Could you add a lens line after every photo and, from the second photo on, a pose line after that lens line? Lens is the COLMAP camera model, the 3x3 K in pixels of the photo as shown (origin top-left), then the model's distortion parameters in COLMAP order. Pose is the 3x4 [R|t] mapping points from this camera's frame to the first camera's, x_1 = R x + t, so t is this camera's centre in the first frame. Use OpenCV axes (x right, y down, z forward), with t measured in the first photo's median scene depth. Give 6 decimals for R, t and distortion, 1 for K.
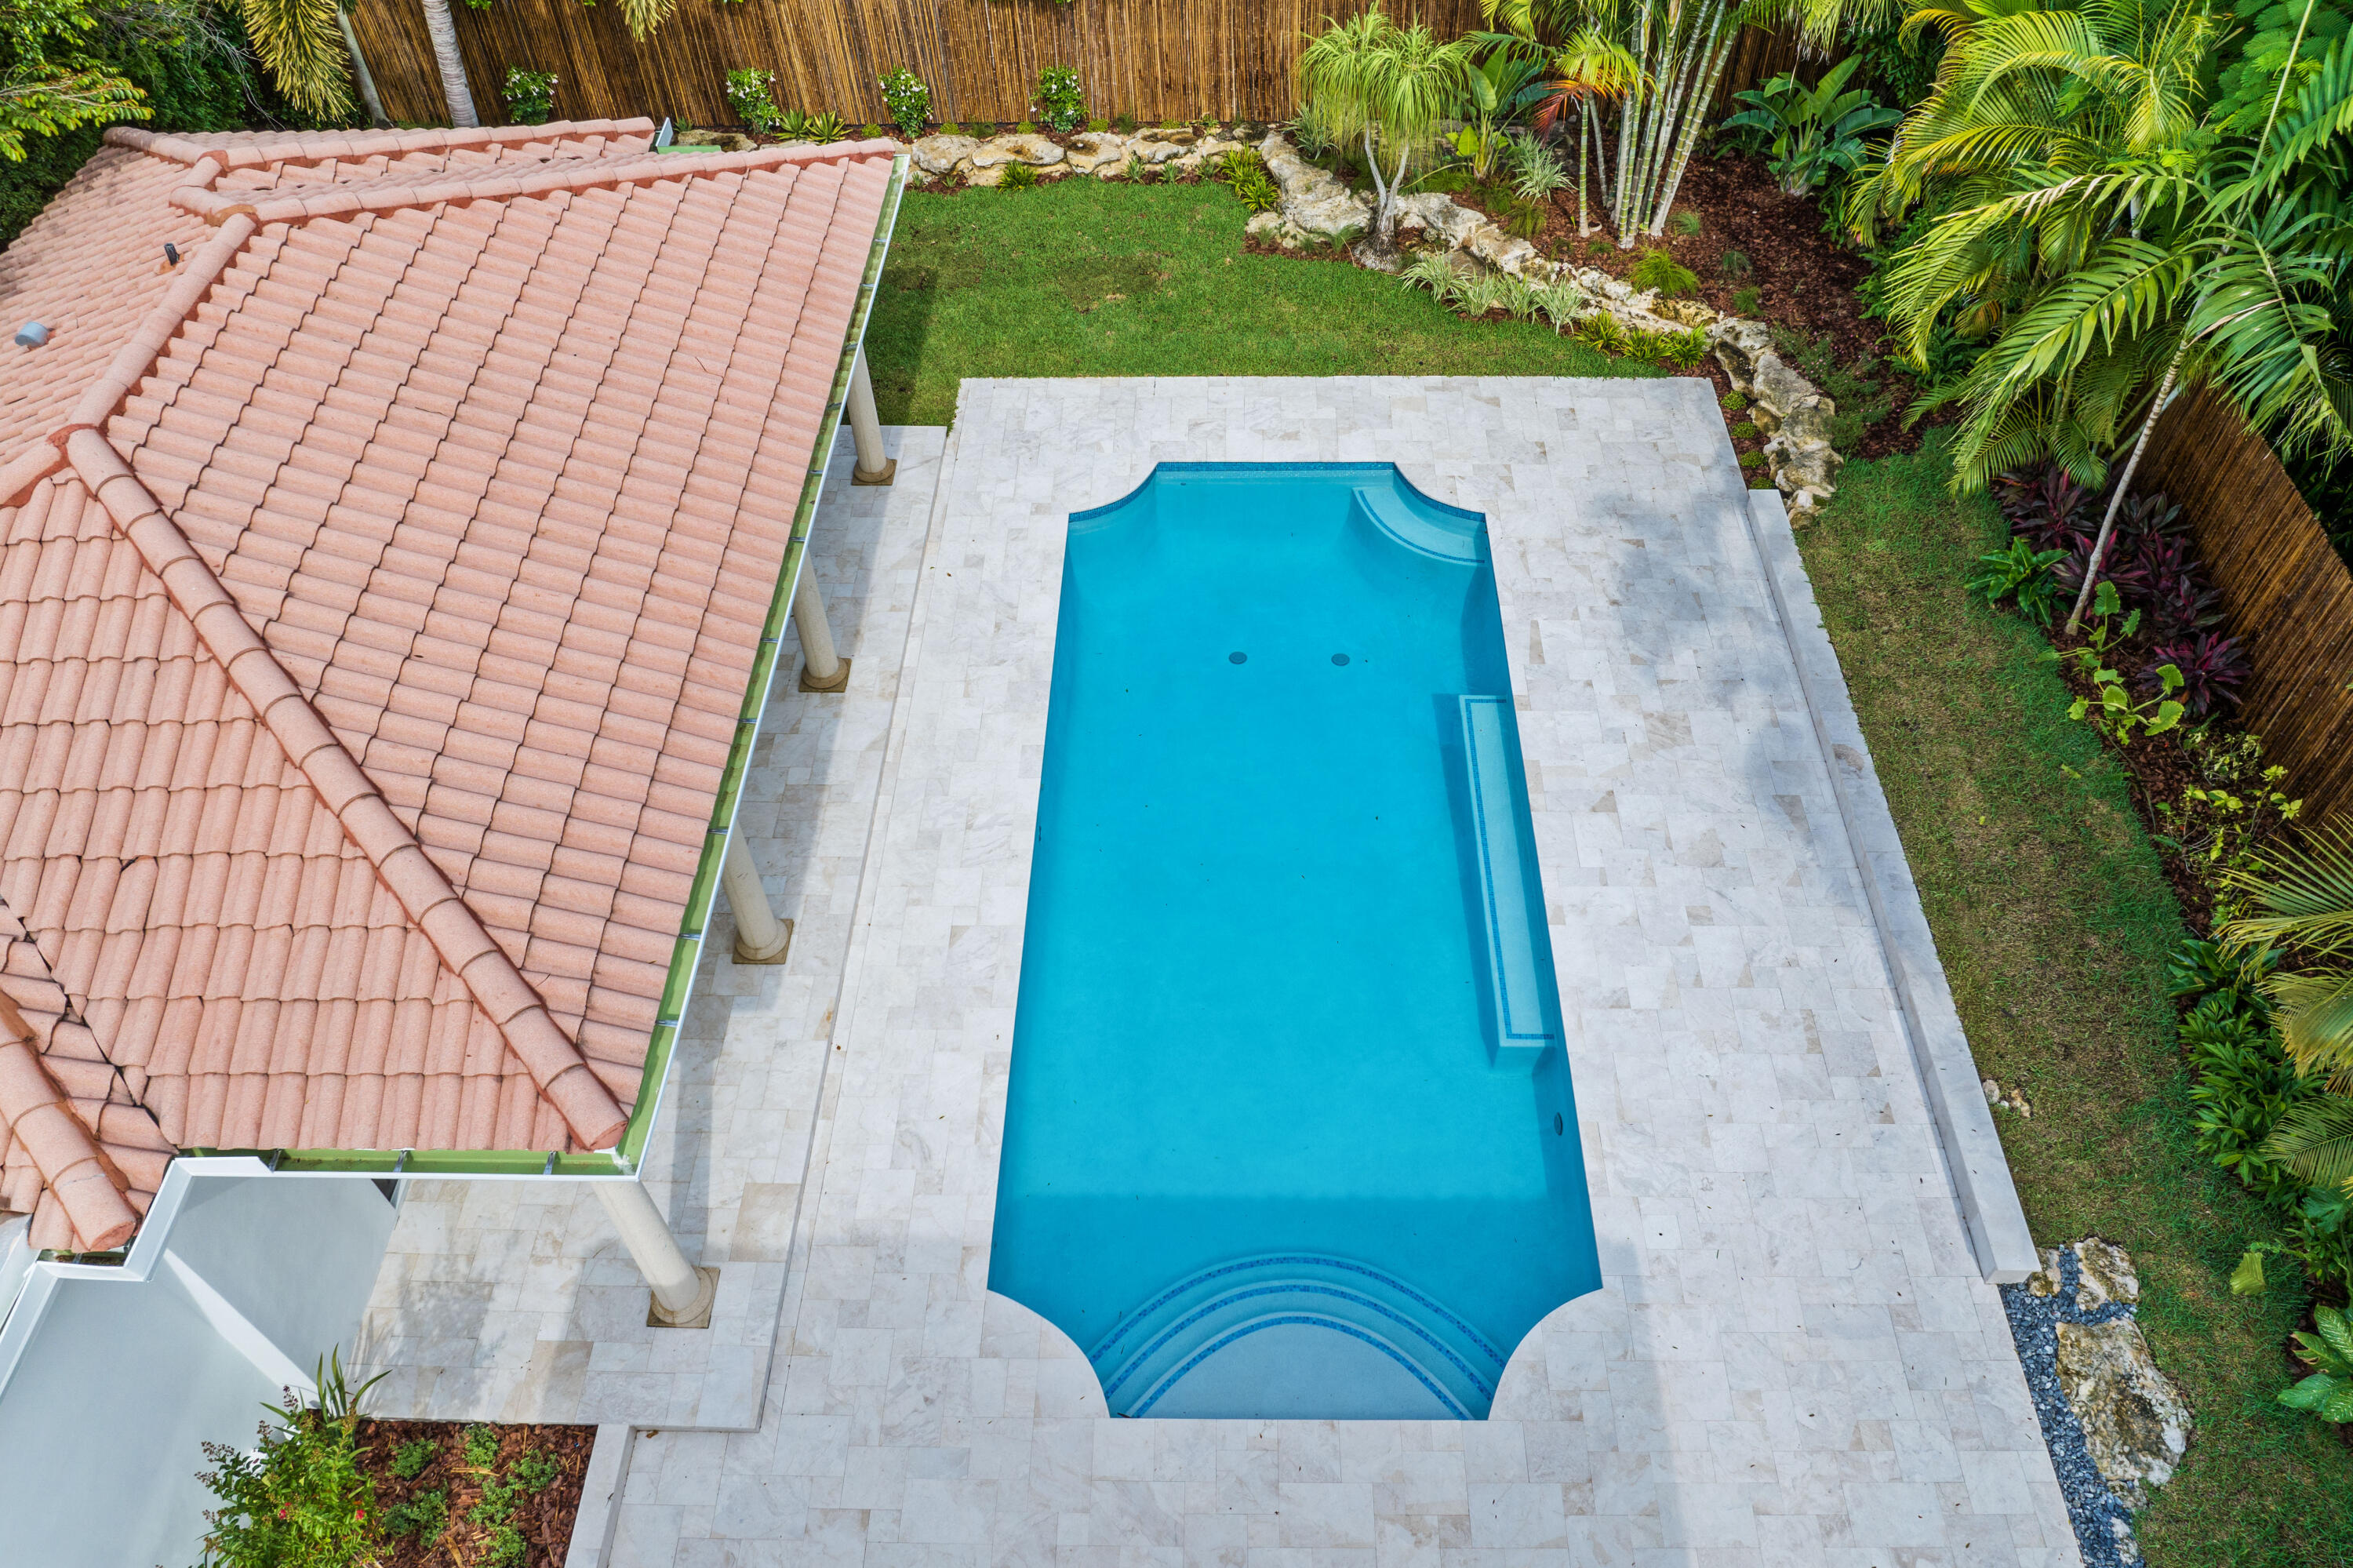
lens RADIAL K [[1638.5, 0, 1184.8], [0, 1638.5, 796.1], [0, 0, 1]] dist [-0.044731, -0.005080]
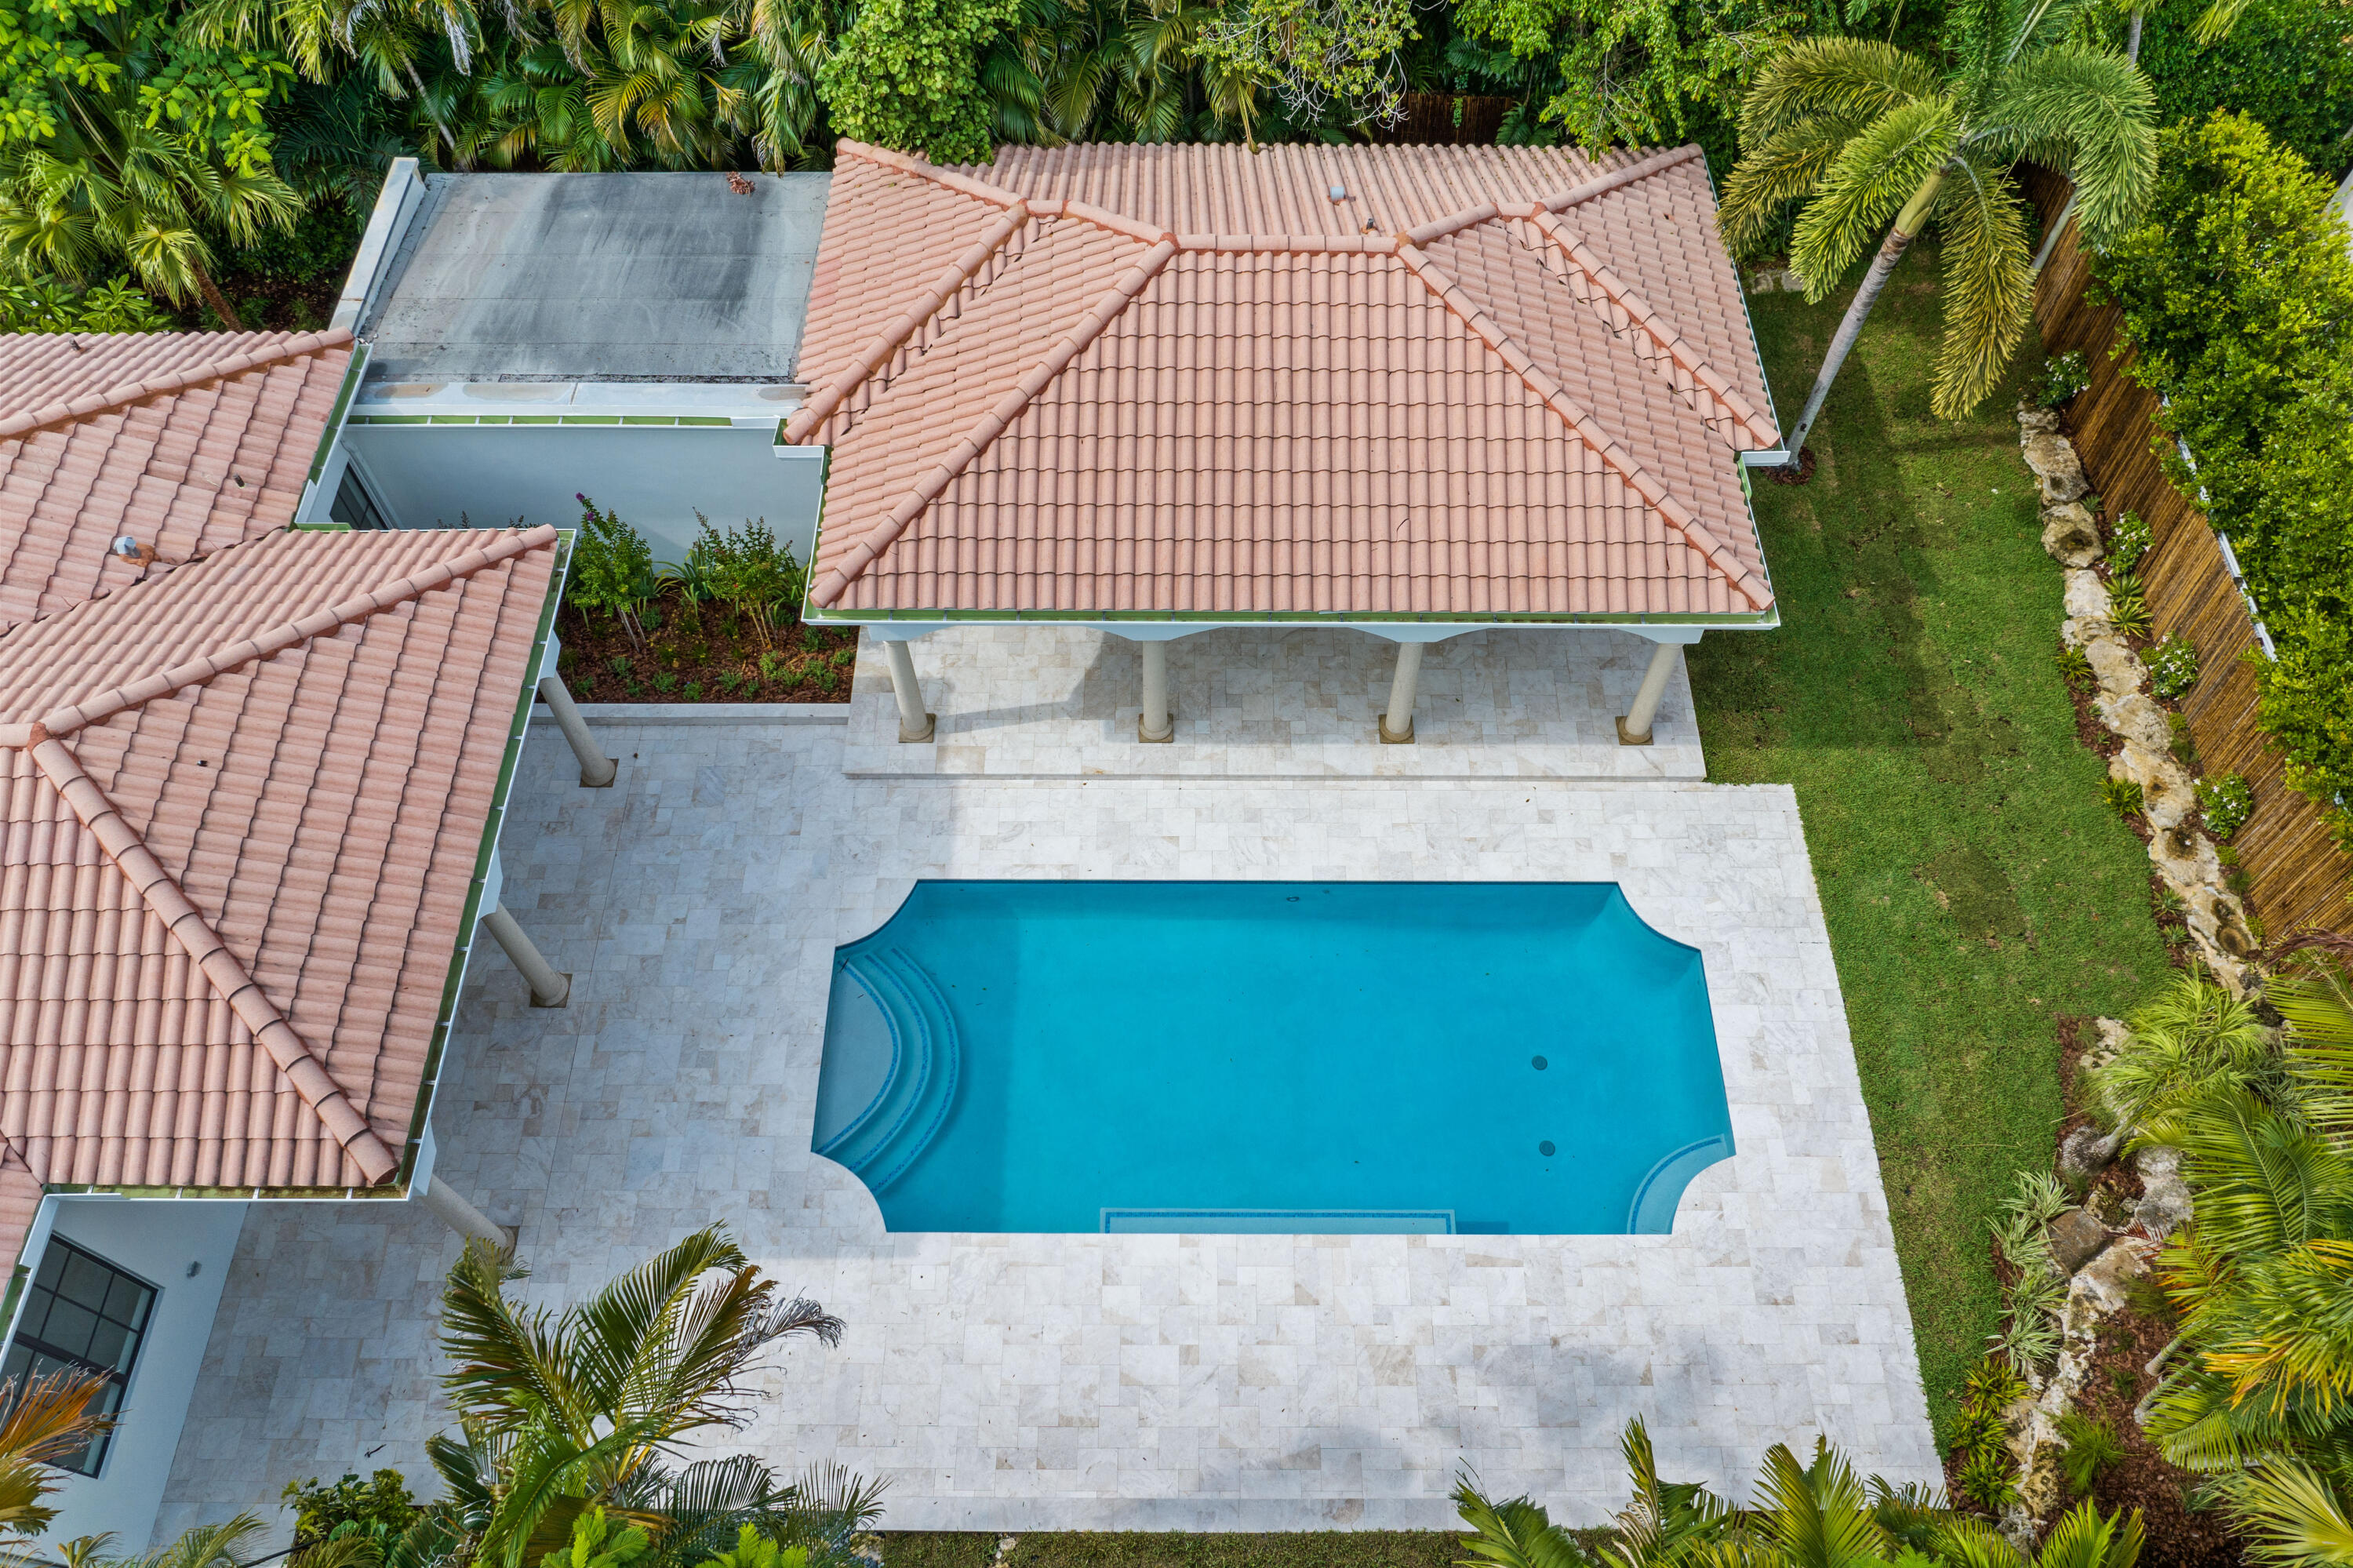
lens RADIAL K [[1638.5, 0, 1187.0], [0, 1638.5, 776.1], [0, 0, 1]] dist [-0.044731, -0.005080]
pose [[0.018450, 0.856996, -0.514992, 0.490603], [-0.757430, 0.348207, 0.552315, -0.652416], [0.652656, 0.379880, 0.655539, 0.009755]]
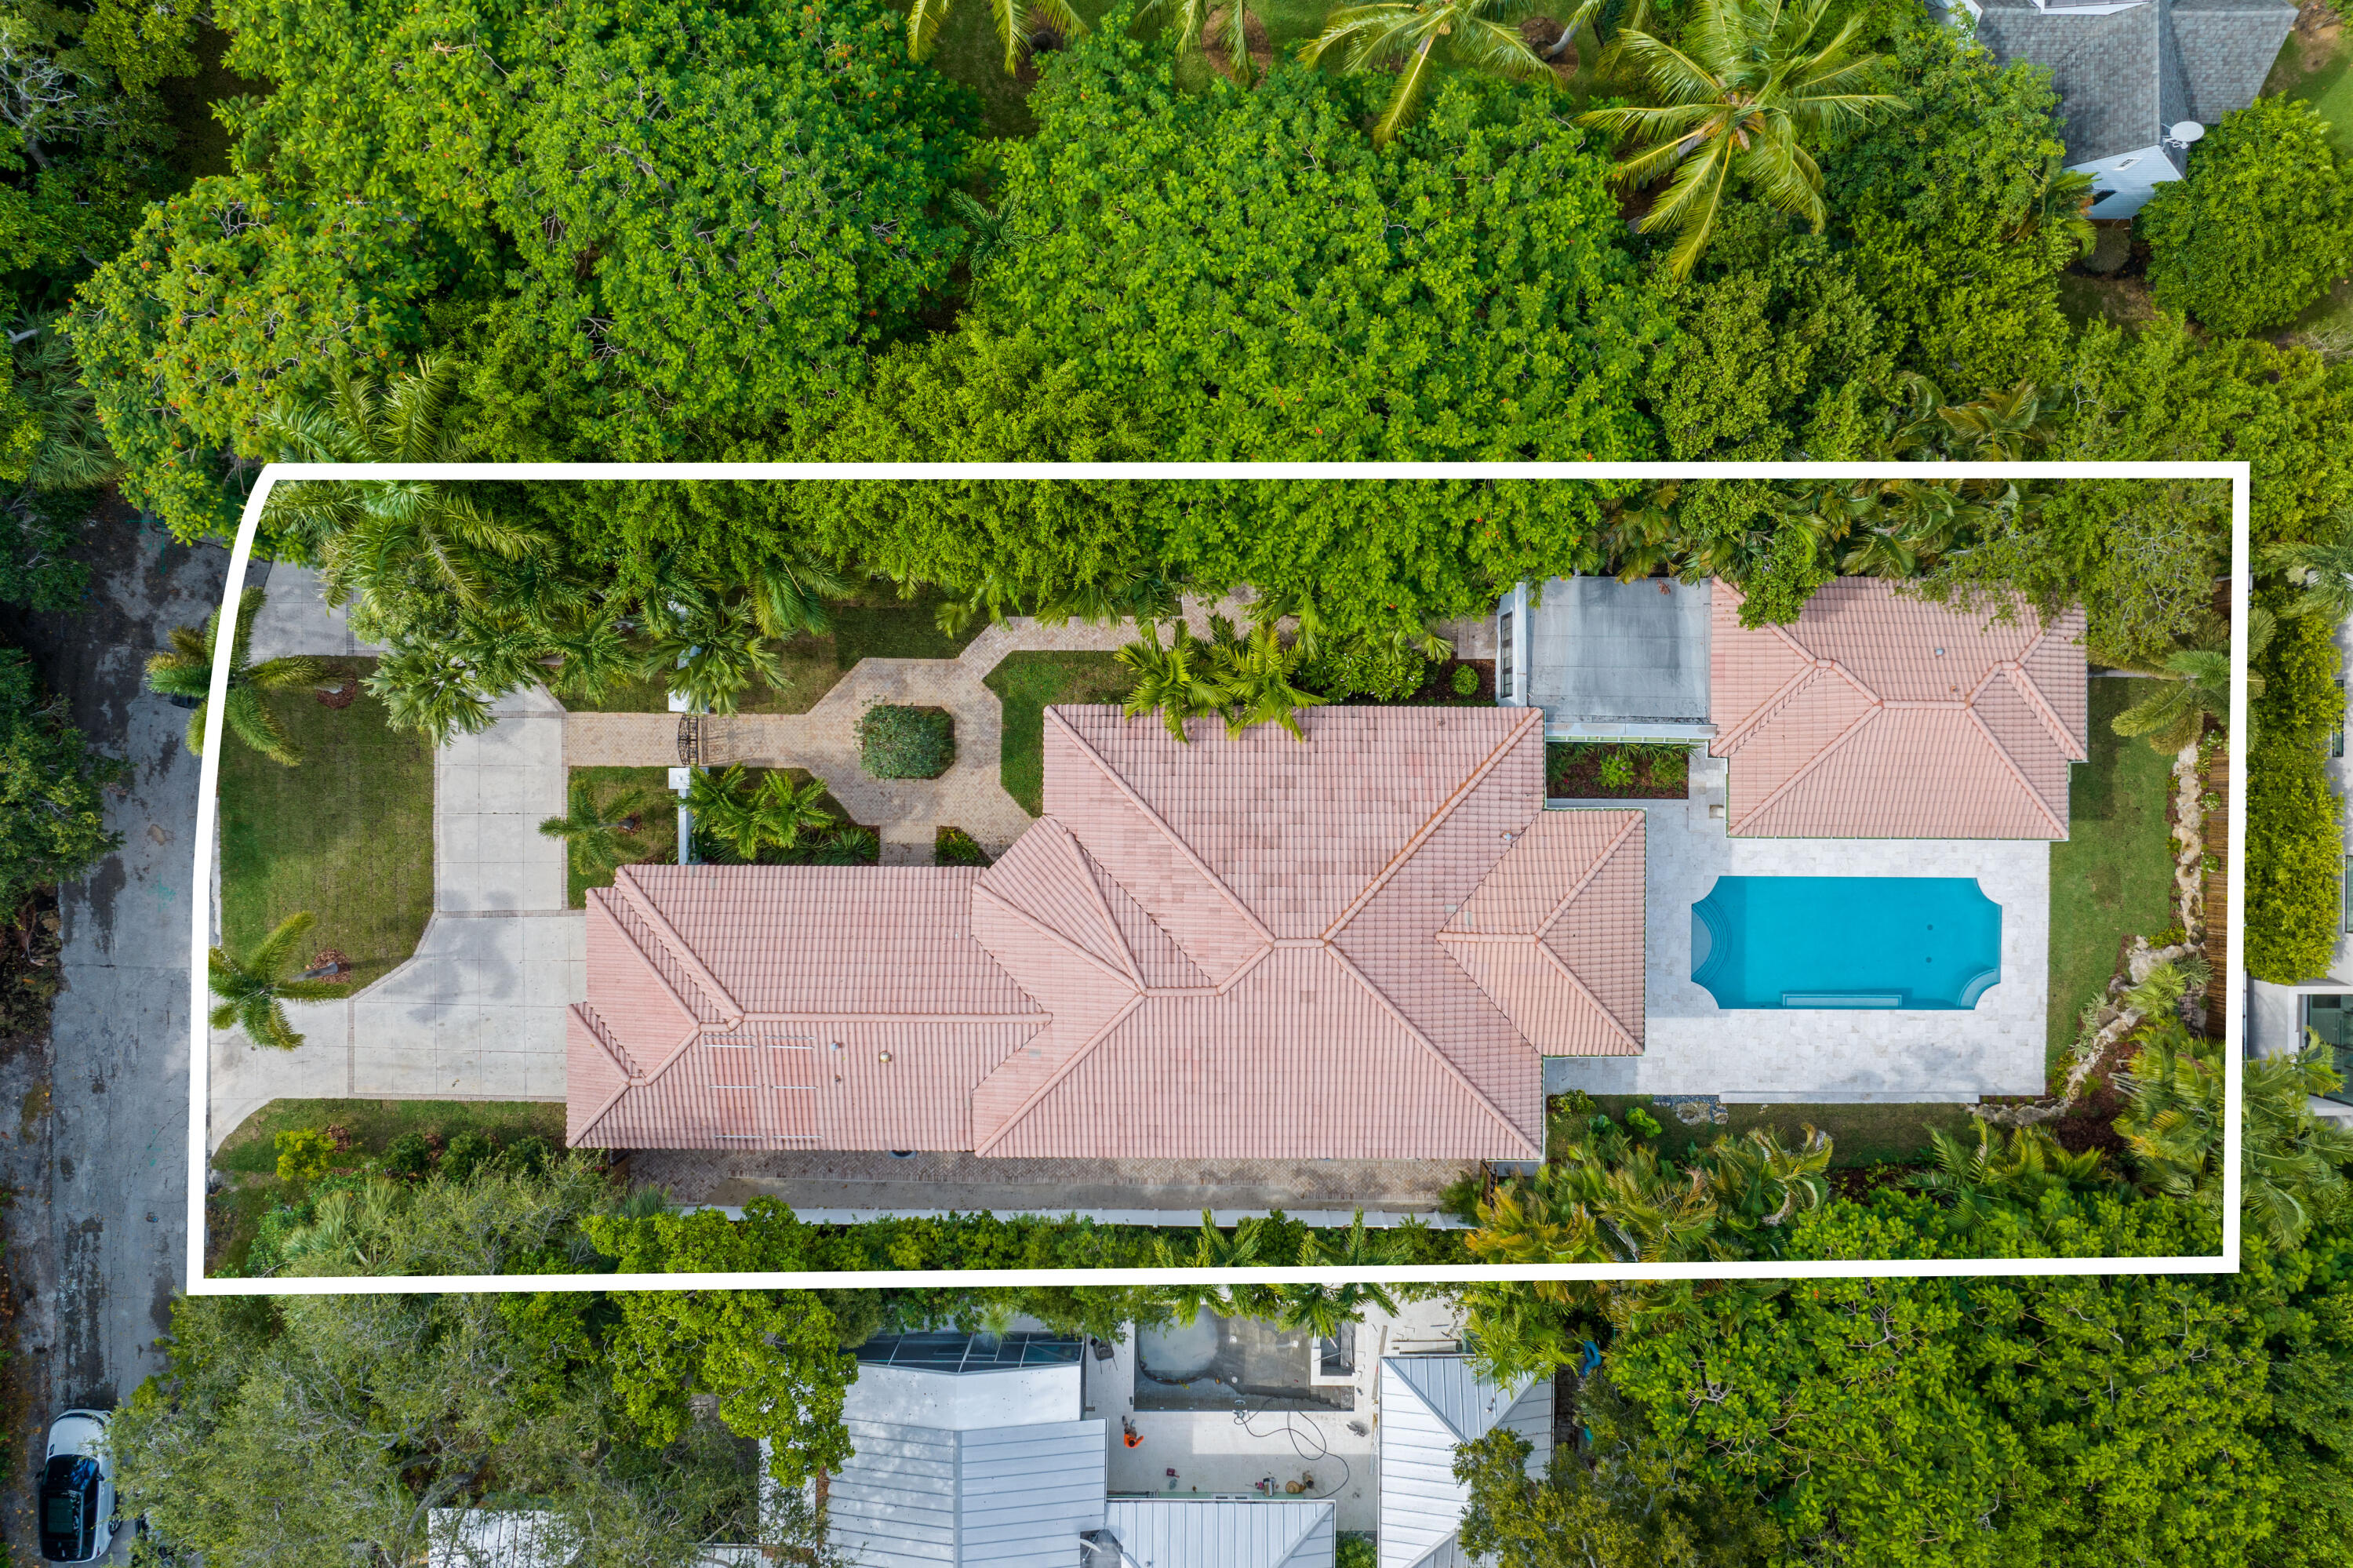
lens RADIAL K [[1638.5, 0, 1179.8], [0, 1638.5, 778.8], [0, 0, 1]] dist [-0.044731, -0.005080]
pose [[0.013978, 0.999432, 0.030665, -0.402683], [-0.756004, -0.009508, 0.654498, -1.120910], [0.654418, -0.032332, 0.755441, -2.497907]]
